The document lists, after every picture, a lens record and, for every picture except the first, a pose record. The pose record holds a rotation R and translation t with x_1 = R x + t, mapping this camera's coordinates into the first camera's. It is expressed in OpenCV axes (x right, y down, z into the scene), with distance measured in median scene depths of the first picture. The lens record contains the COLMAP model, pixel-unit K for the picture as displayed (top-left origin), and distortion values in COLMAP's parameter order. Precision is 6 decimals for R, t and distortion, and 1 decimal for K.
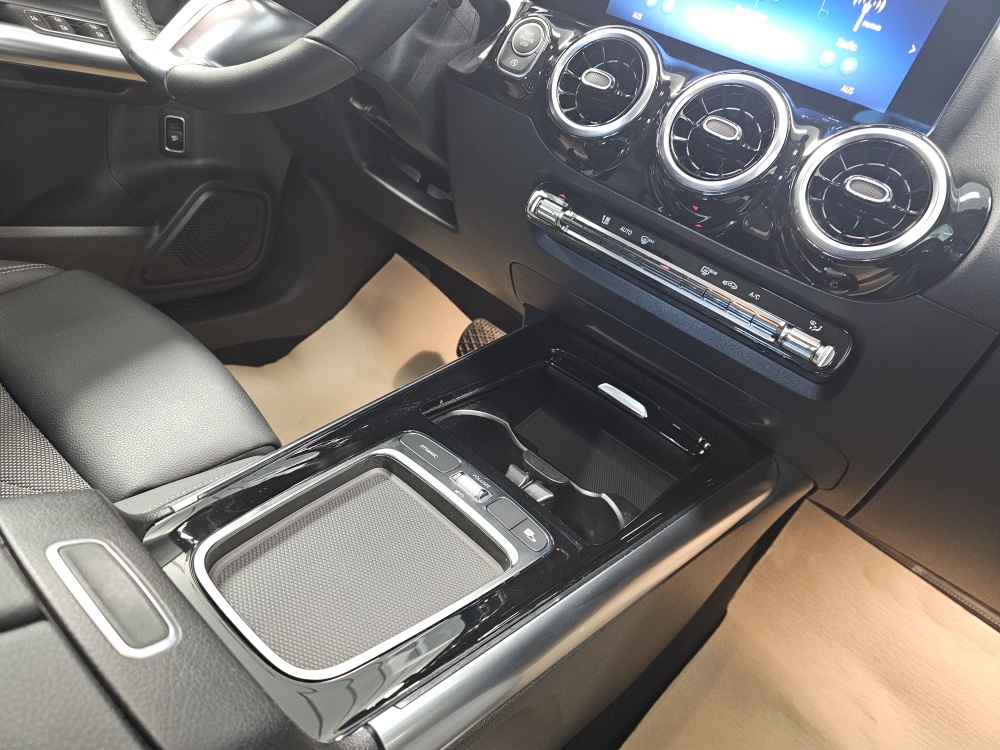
lens RADIAL K [[681.3, 0, 499.6], [0, 681.3, 372.1], [0, 0, 1]] dist [0.035620, -0.045734]
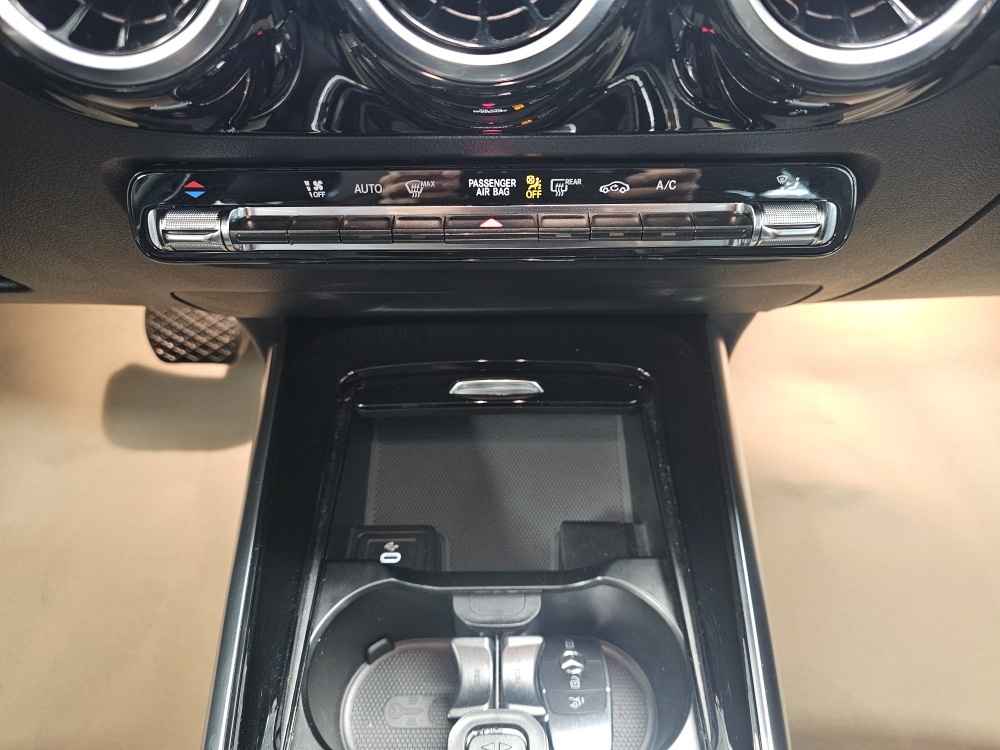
lens RADIAL K [[697.7, 0, 500.0], [0, 697.7, 375.0], [0, 0, 1]] dist [0.021569, -0.002939]
pose [[0.744484, -0.635693, 0.204056, 0.071036], [0.519879, 0.743738, 0.420215, -0.265830], [-0.418892, -0.206759, 0.884184, 0.501319]]
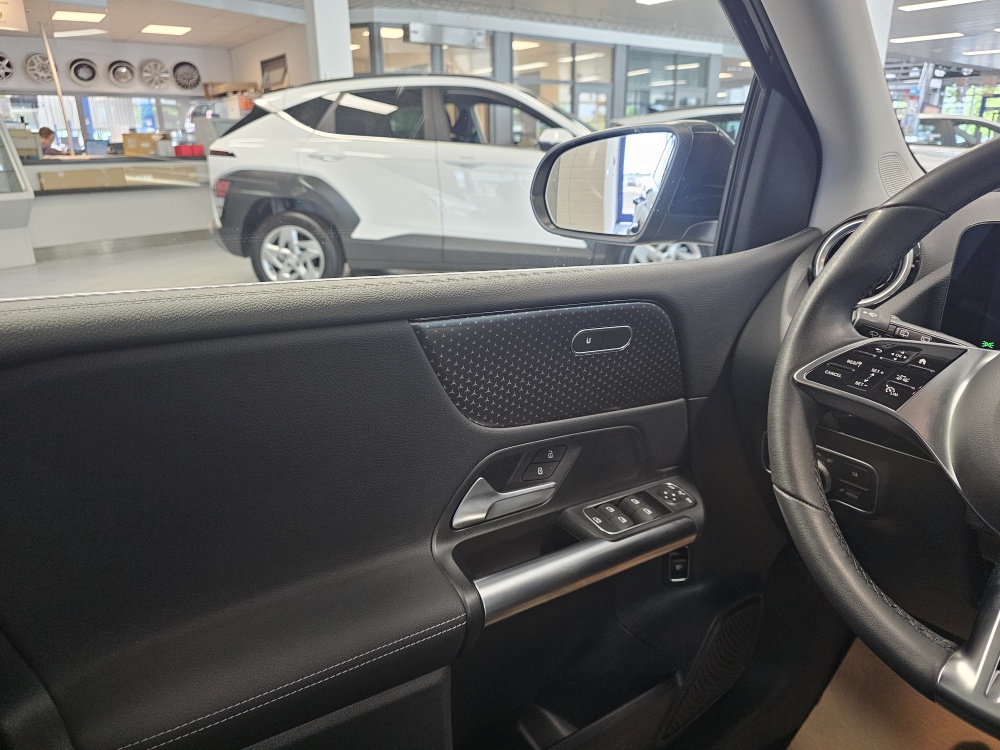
lens RADIAL K [[681.3, 0, 499.6], [0, 681.3, 372.1], [0, 0, 1]] dist [0.035620, -0.045734]
pose [[0.939031, -0.204810, -0.276177, -0.651176], [0.122896, 0.950098, -0.286723, -0.585035], [0.321119, 0.235300, 0.917342, 0.087052]]
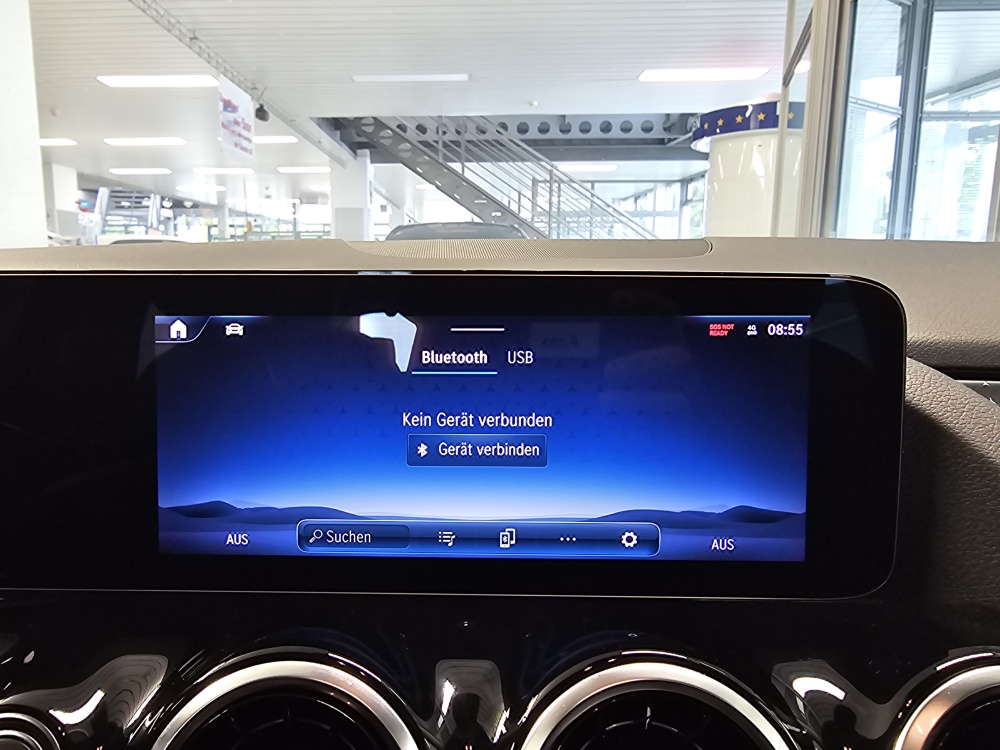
lens RADIAL K [[690.7, 0, 419.3], [0, 690.7, 366.4], [0, 0, 1]] dist [-0.000645, -0.001260]
pose [[0.758812, -0.357063, 0.544710, 0.086182], [0.509916, 0.846002, -0.155778, -0.490735], [-0.405203, 0.395963, 0.824029, 0.532575]]
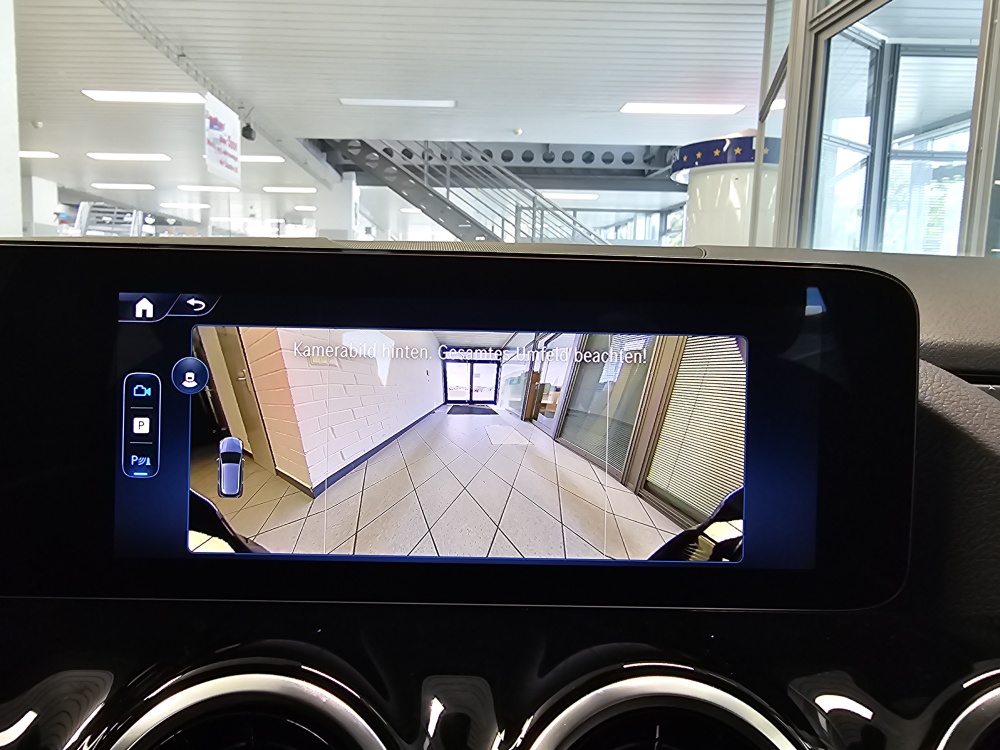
lens RADIAL K [[691.4, 0, 429.9], [0, 691.4, 359.8], [0, 0, 1]] dist [0.000778, -0.001596]
pose [[0.741352, -0.319077, 0.590413, 0.094262], [0.501150, 0.848337, -0.170802, -0.479392], [-0.446370, 0.422510, 0.788821, 0.570962]]
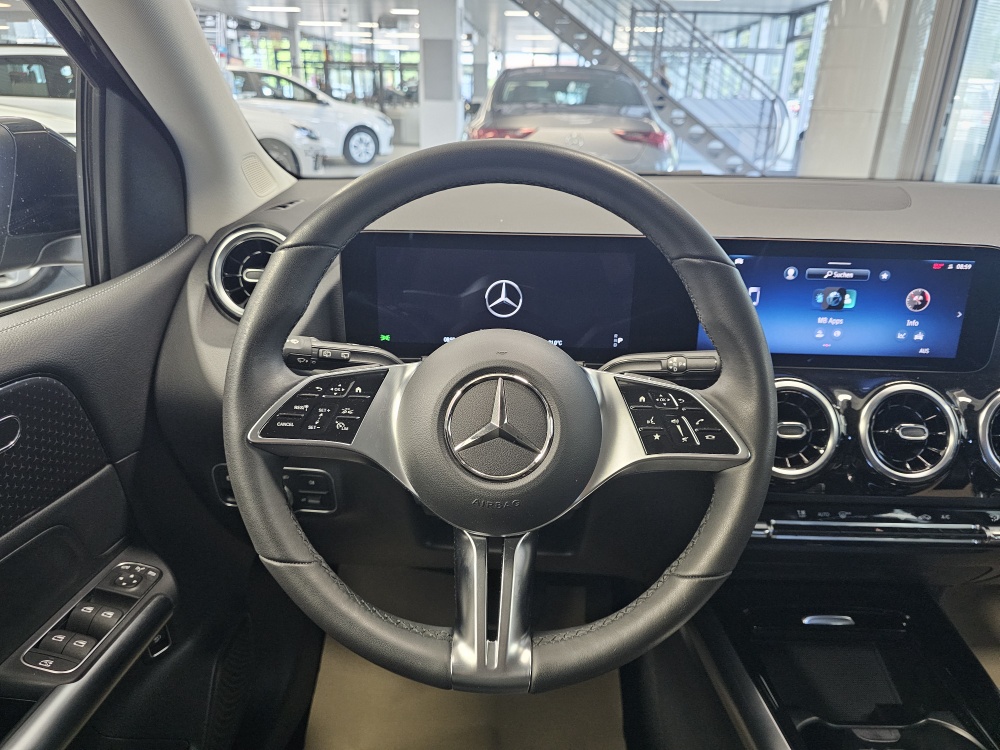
lens RADIAL K [[681.3, 0, 499.6], [0, 681.3, 372.1], [0, 0, 1]] dist [0.035620, -0.045734]
pose [[0.762170, -0.461013, 0.454493, -0.646442], [0.494810, 0.867549, 0.050216, -0.741546], [-0.417445, 0.186614, 0.889334, 0.149016]]
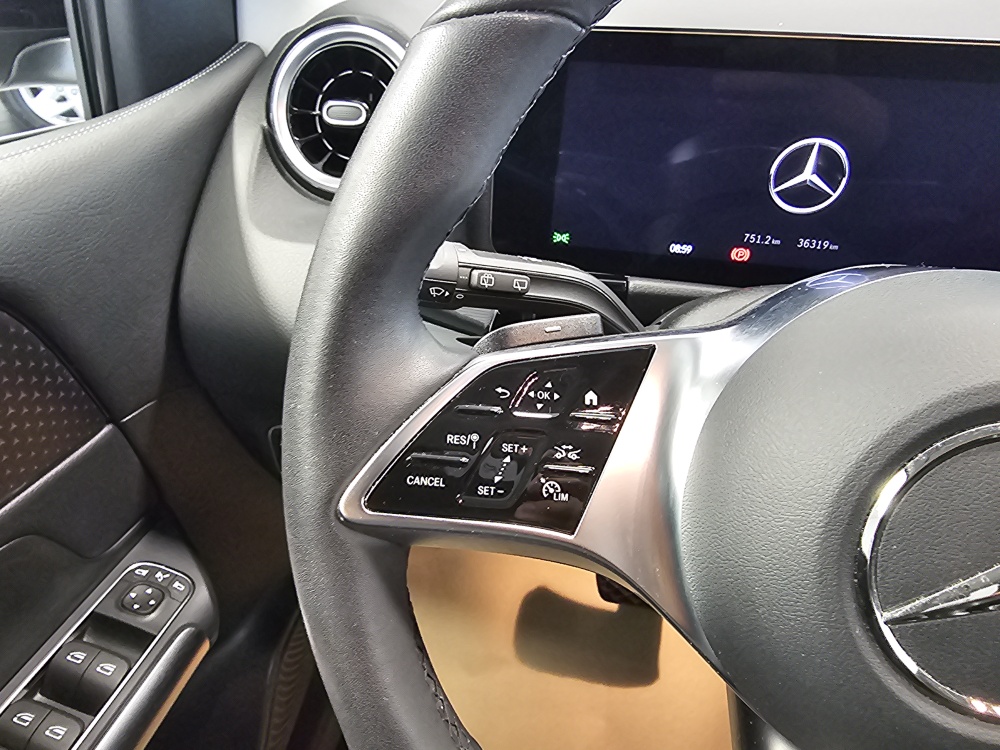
lens RADIAL K [[689.4, 0, 450.4], [0, 689.4, 372.9], [0, 0, 1]] dist [-0.000522, -0.000908]
pose [[0.852062, -0.465280, 0.239802, -0.546124], [0.441390, 0.884919, 0.148635, -0.863537], [-0.281362, -0.020800, 0.959376, 0.660836]]
